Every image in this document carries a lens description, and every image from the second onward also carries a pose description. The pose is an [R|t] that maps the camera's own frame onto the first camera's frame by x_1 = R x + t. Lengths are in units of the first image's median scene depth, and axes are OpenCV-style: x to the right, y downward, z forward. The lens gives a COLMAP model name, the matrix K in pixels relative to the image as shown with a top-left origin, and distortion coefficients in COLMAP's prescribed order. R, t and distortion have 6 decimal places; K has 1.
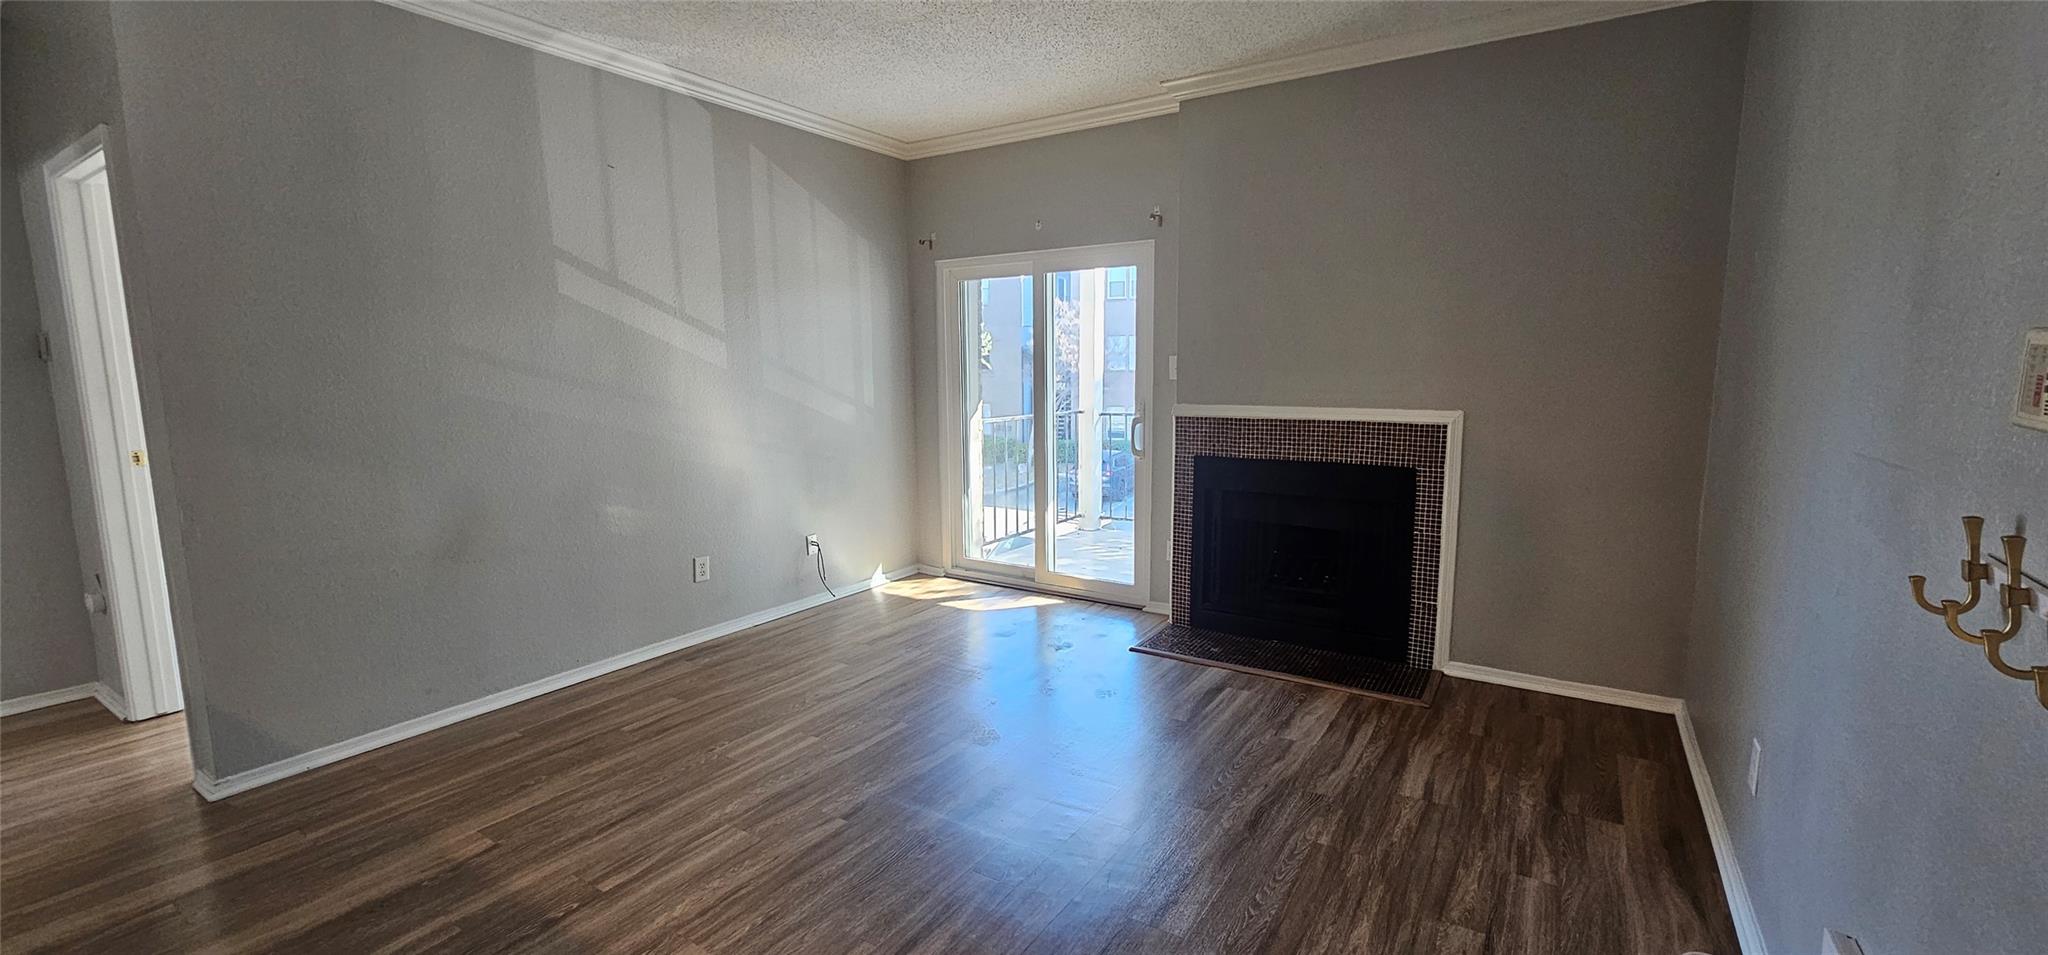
lens RADIAL K [[833.9, 0, 1025.9], [0, 833.9, 475.0], [0, 0, 1]] dist [0.000966, -0.000359]
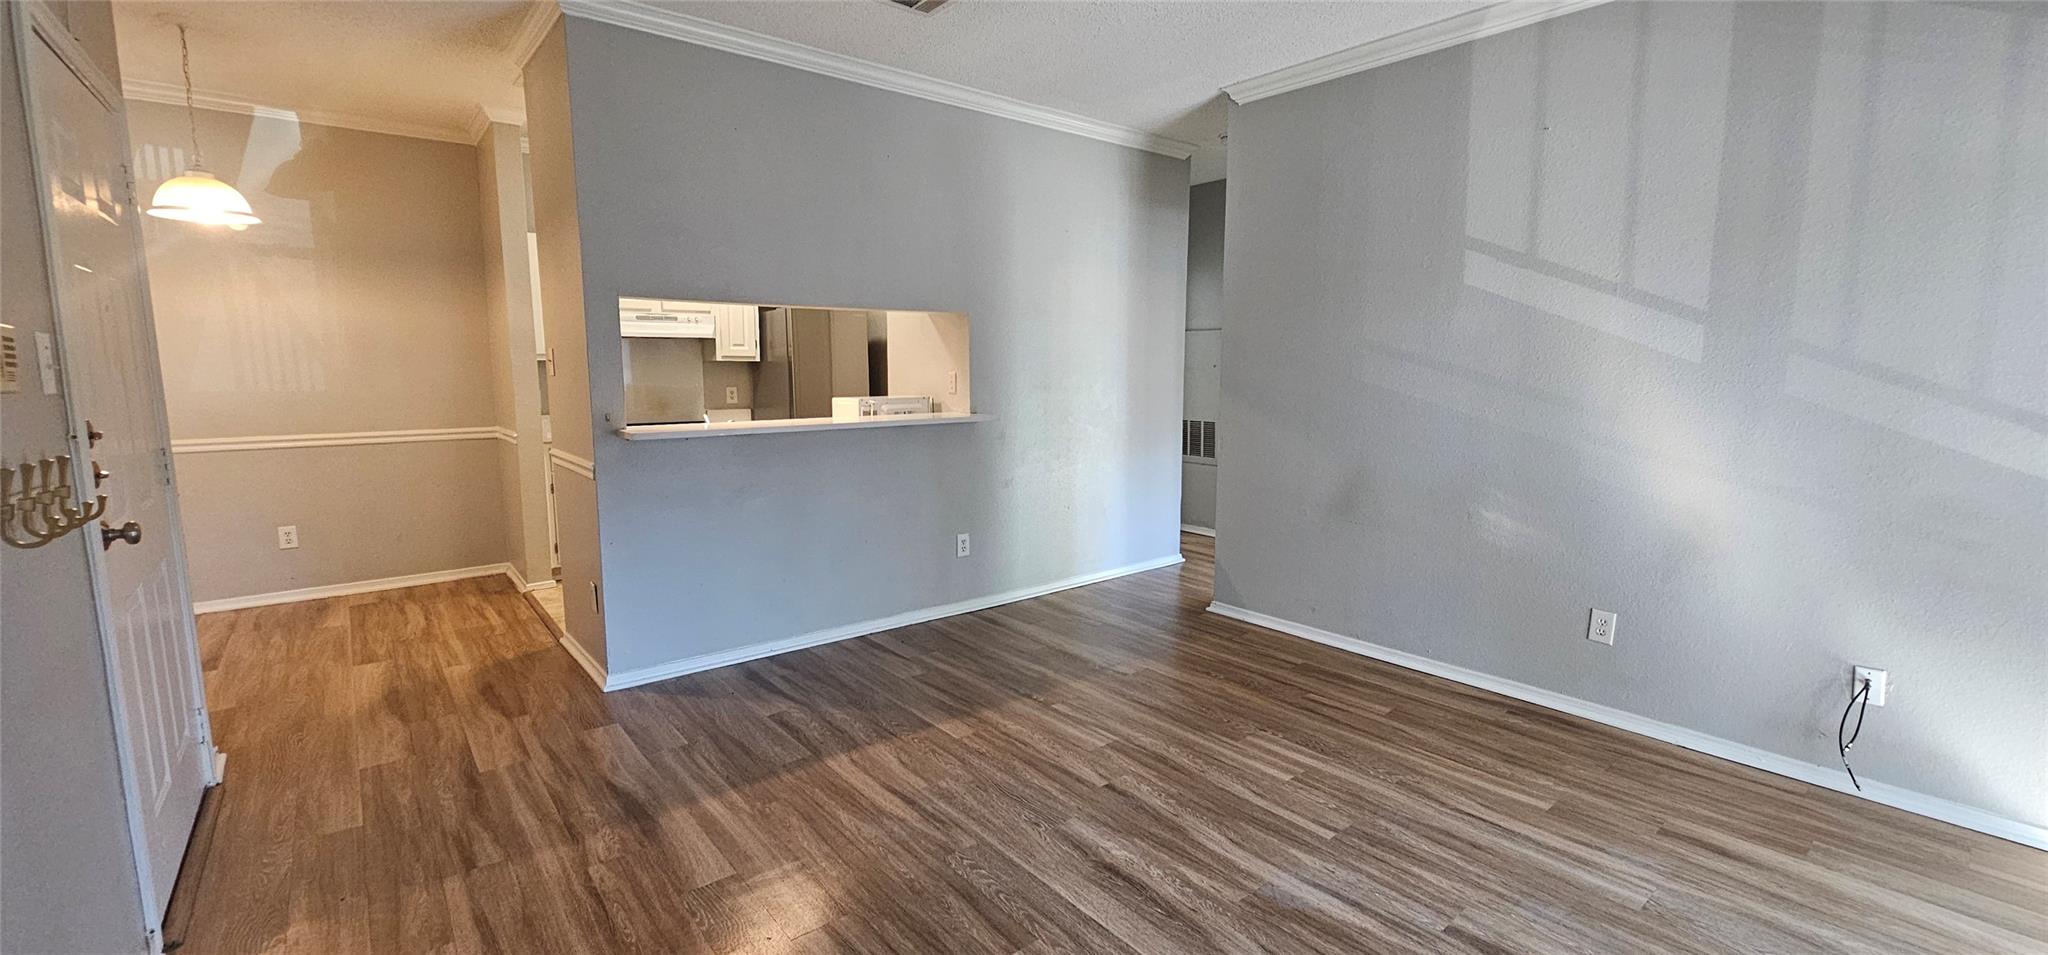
lens RADIAL K [[833.9, 0, 1035.8], [0, 833.9, 472.7], [0, 0, 1]] dist [0.000966, -0.000359]
pose [[-0.293781, 0.129522, -0.947057, 0.588130], [-0.127560, 0.976603, 0.173133, -0.113578], [0.947323, 0.171670, -0.270385, 0.879909]]
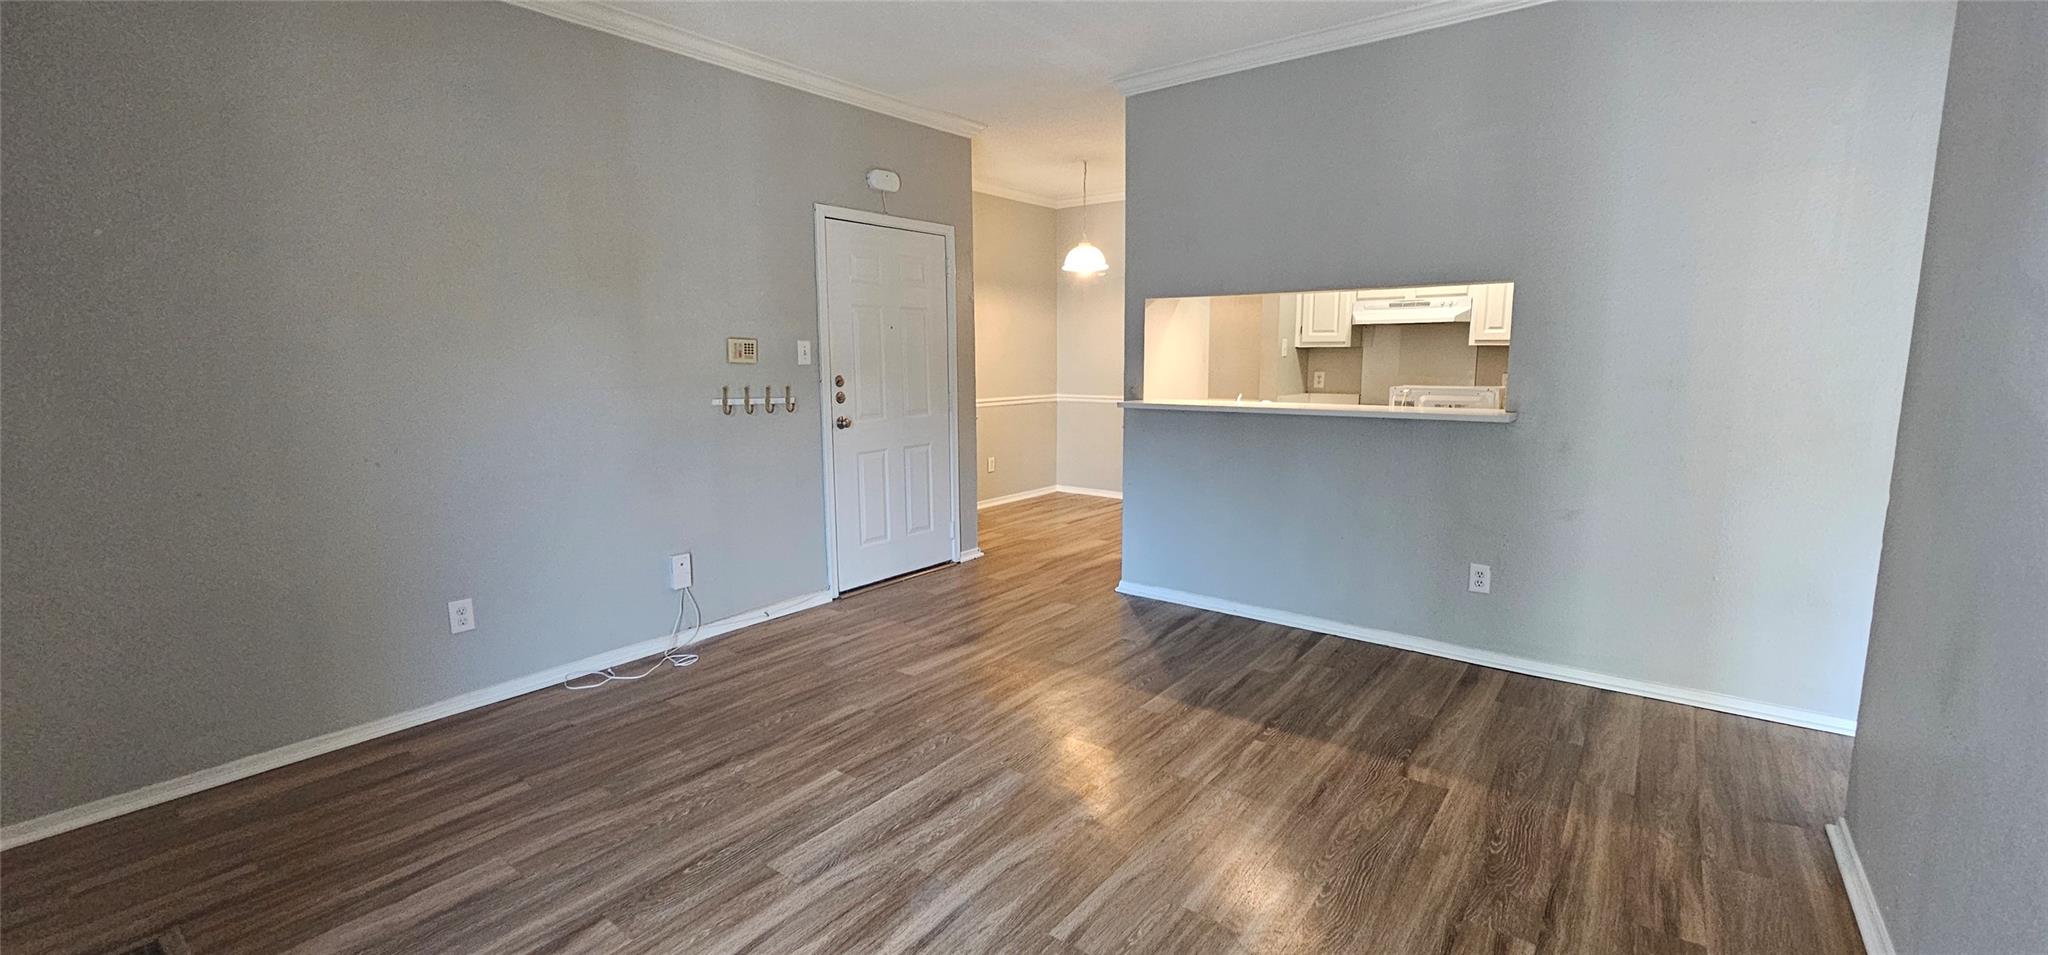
lens RADIAL K [[833.9, 0, 1031.7], [0, 833.9, 475.0], [0, 0, 1]] dist [0.000966, -0.000359]
pose [[-0.997474, 0.001815, 0.071014, -0.166872], [0.021380, 0.960995, 0.275739, -0.183748], [-0.067743, 0.276560, -0.958606, 1.459672]]
